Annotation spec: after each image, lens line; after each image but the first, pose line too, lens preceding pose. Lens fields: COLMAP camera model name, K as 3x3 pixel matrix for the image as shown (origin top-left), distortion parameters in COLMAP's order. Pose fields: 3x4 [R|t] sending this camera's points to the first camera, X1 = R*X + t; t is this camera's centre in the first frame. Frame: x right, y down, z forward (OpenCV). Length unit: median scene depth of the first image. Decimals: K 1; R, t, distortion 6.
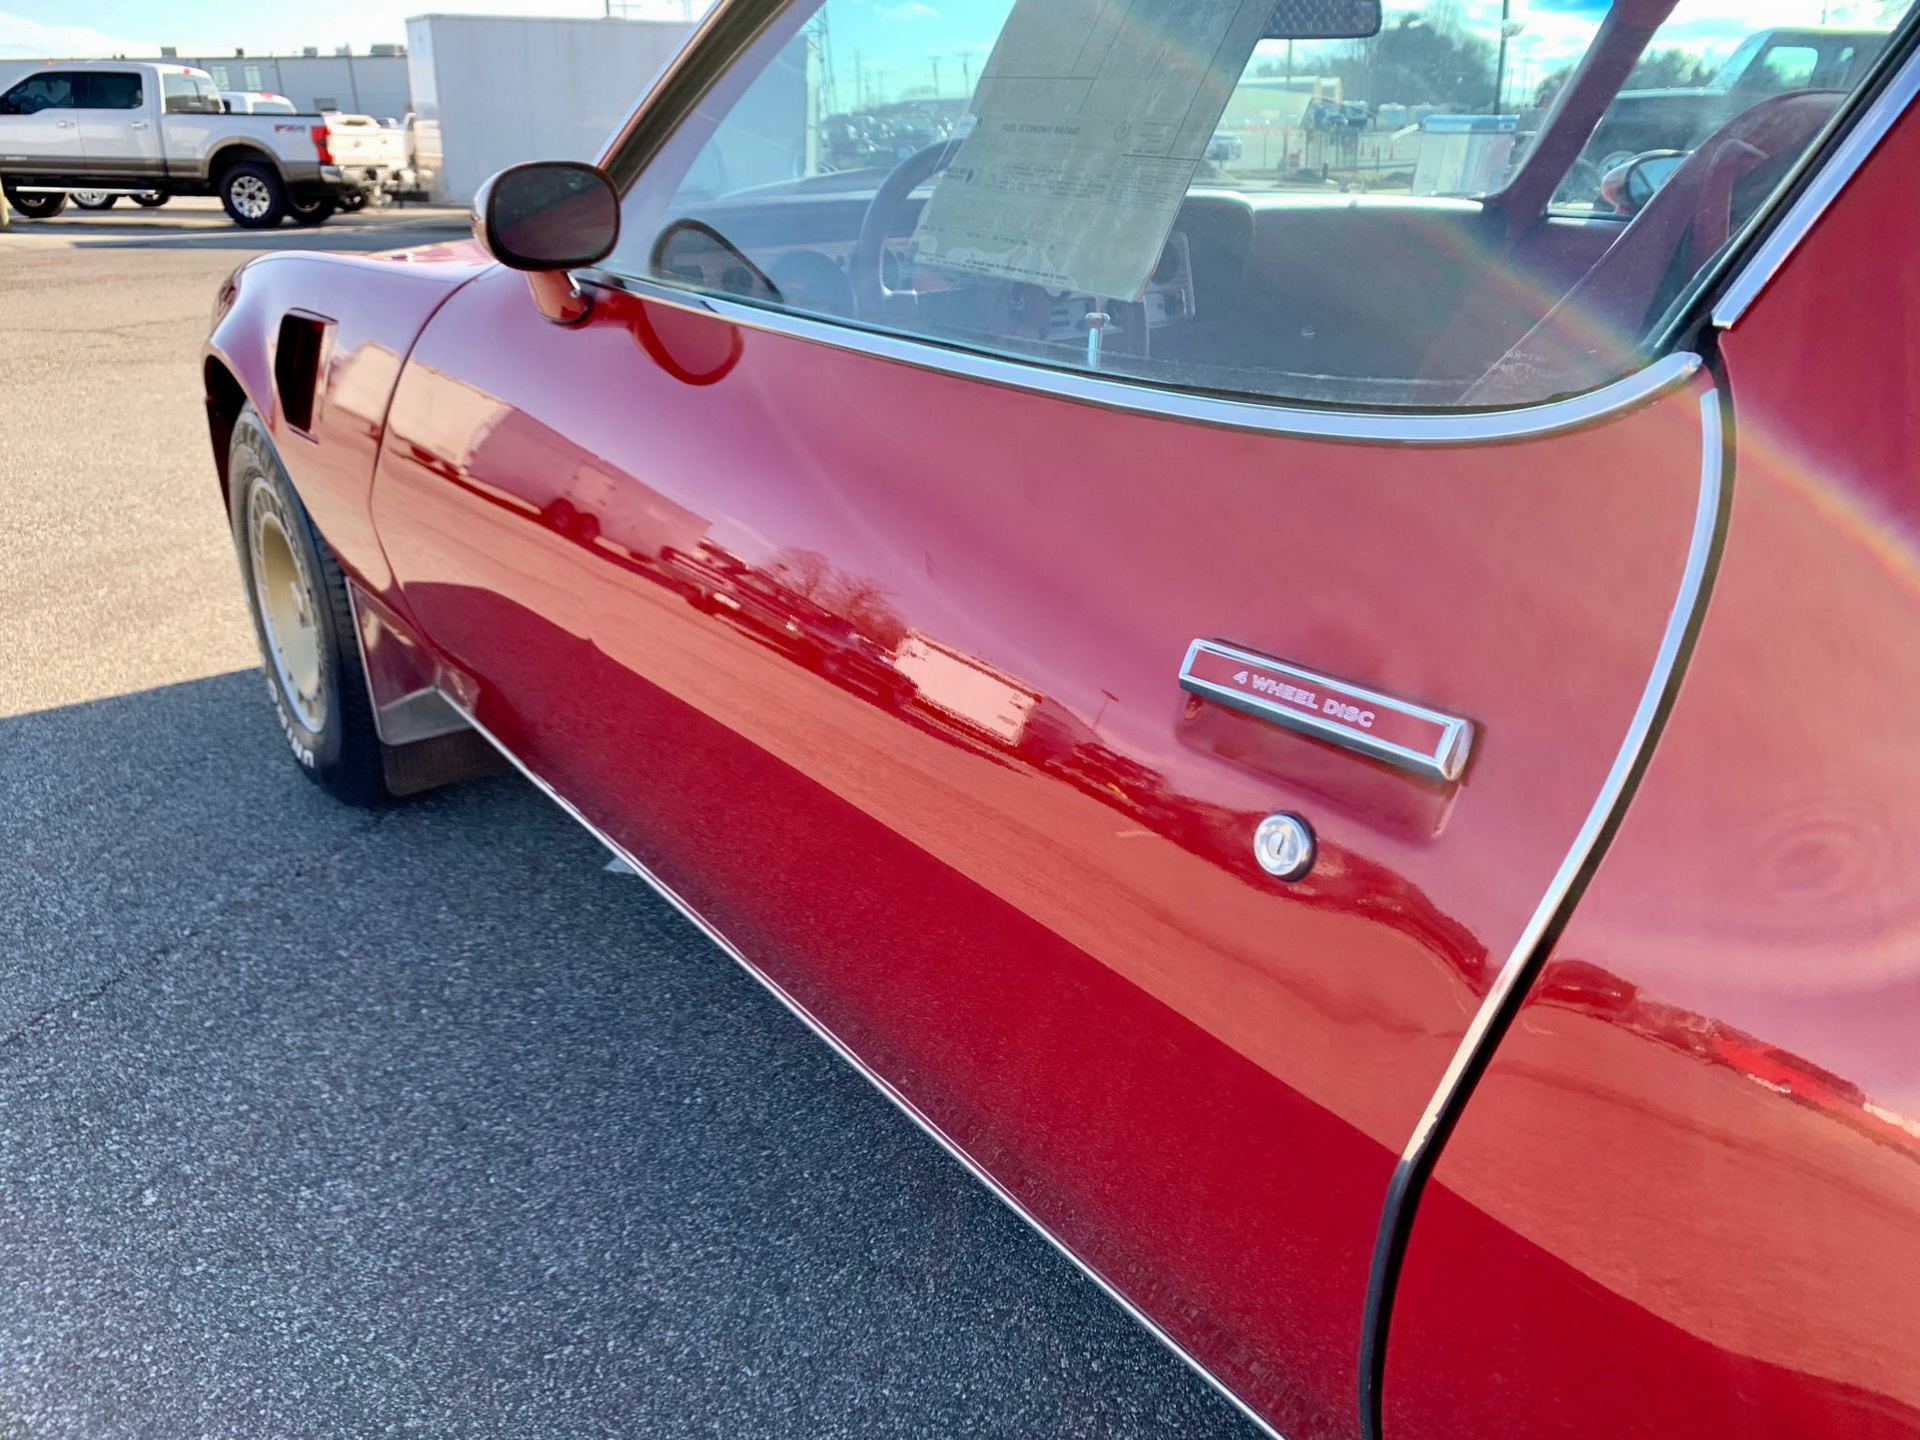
lens RADIAL K [[1479.0, 0, 960.0], [0, 1479.0, 720.0], [0, 0, 1]] dist [0.013158, -0.013393]
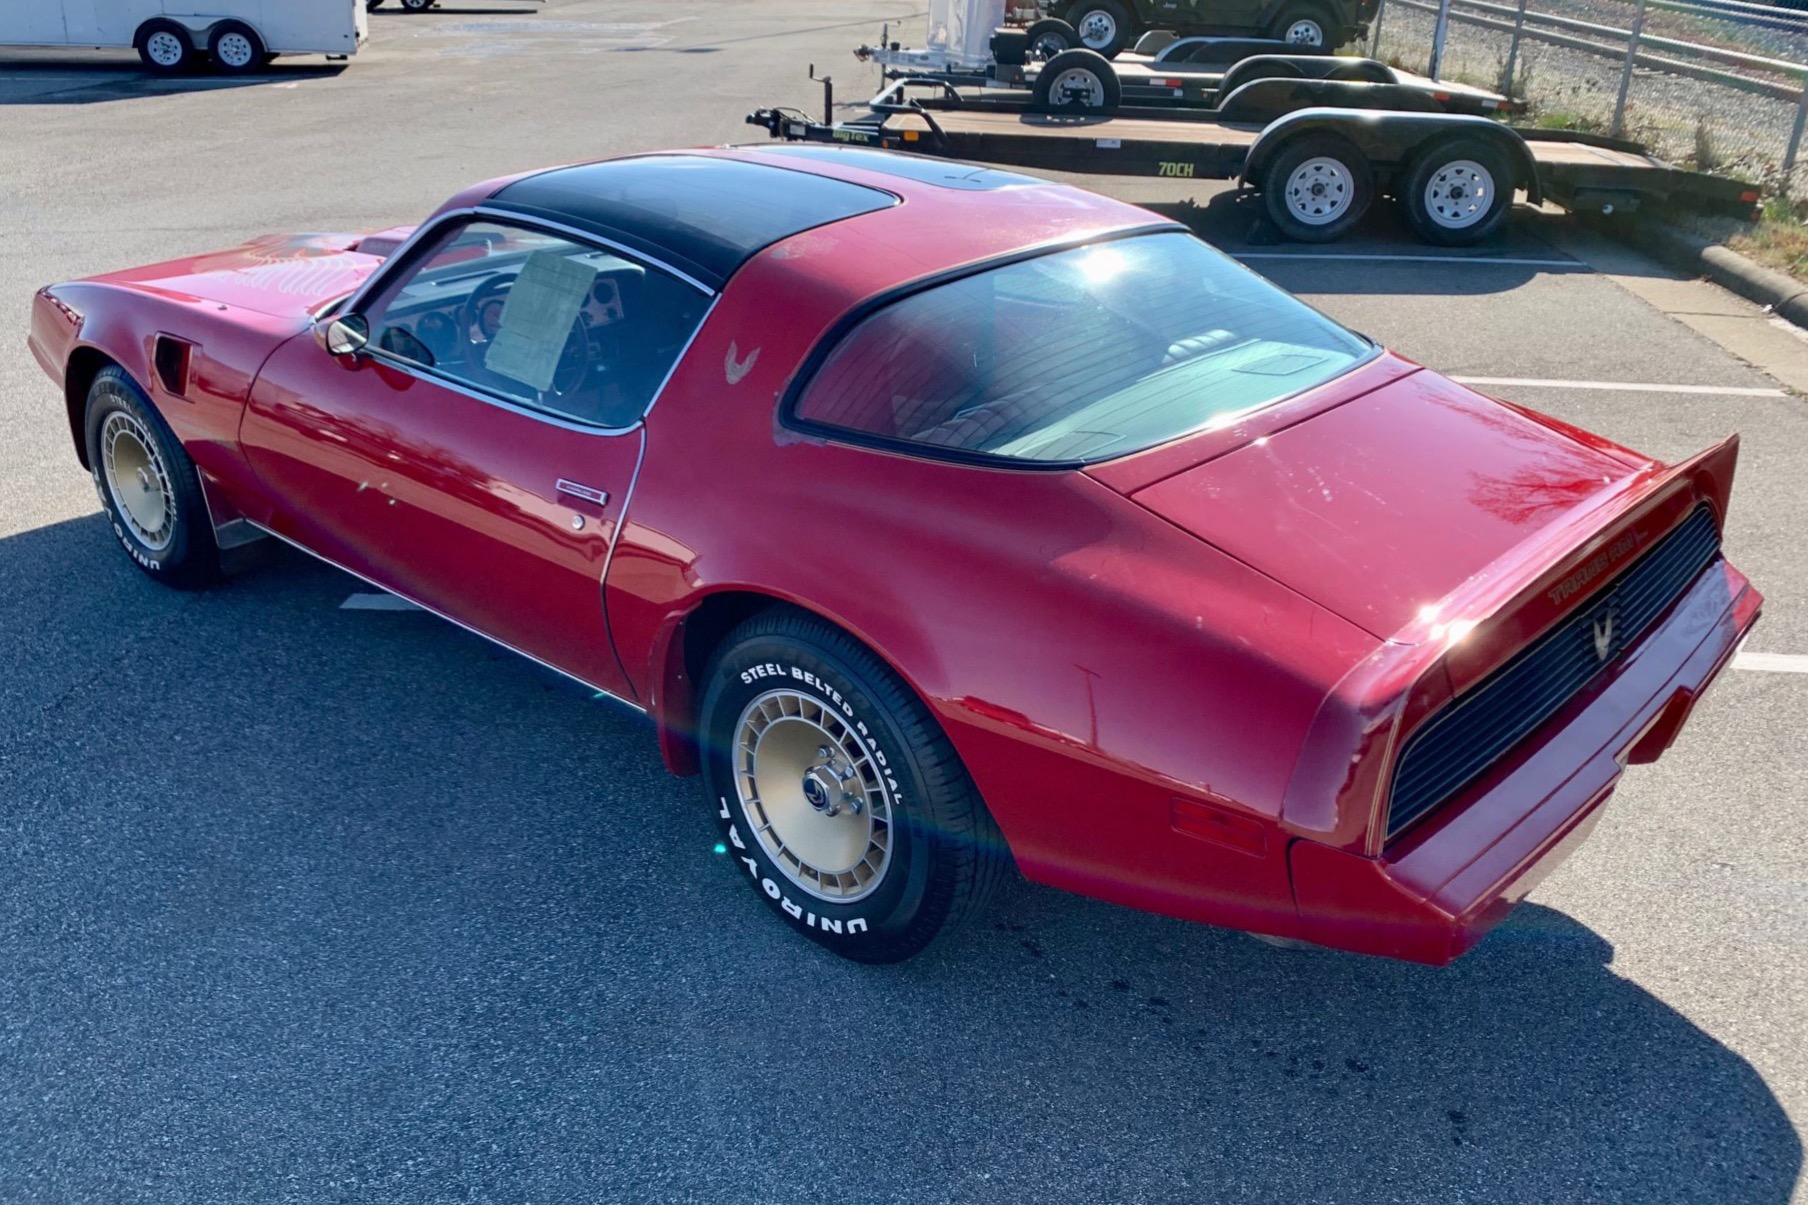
lens RADIAL K [[1566.9, 0, 952.1], [0, 1566.9, 554.2], [0, 0, 1]] dist [0.014140, -0.017612]
pose [[0.968517, -0.073913, 0.237722, 0.066947], [0.071633, 0.997264, 0.018228, 0.066591], [-0.238419, -0.000626, 0.971162, -1.535063]]
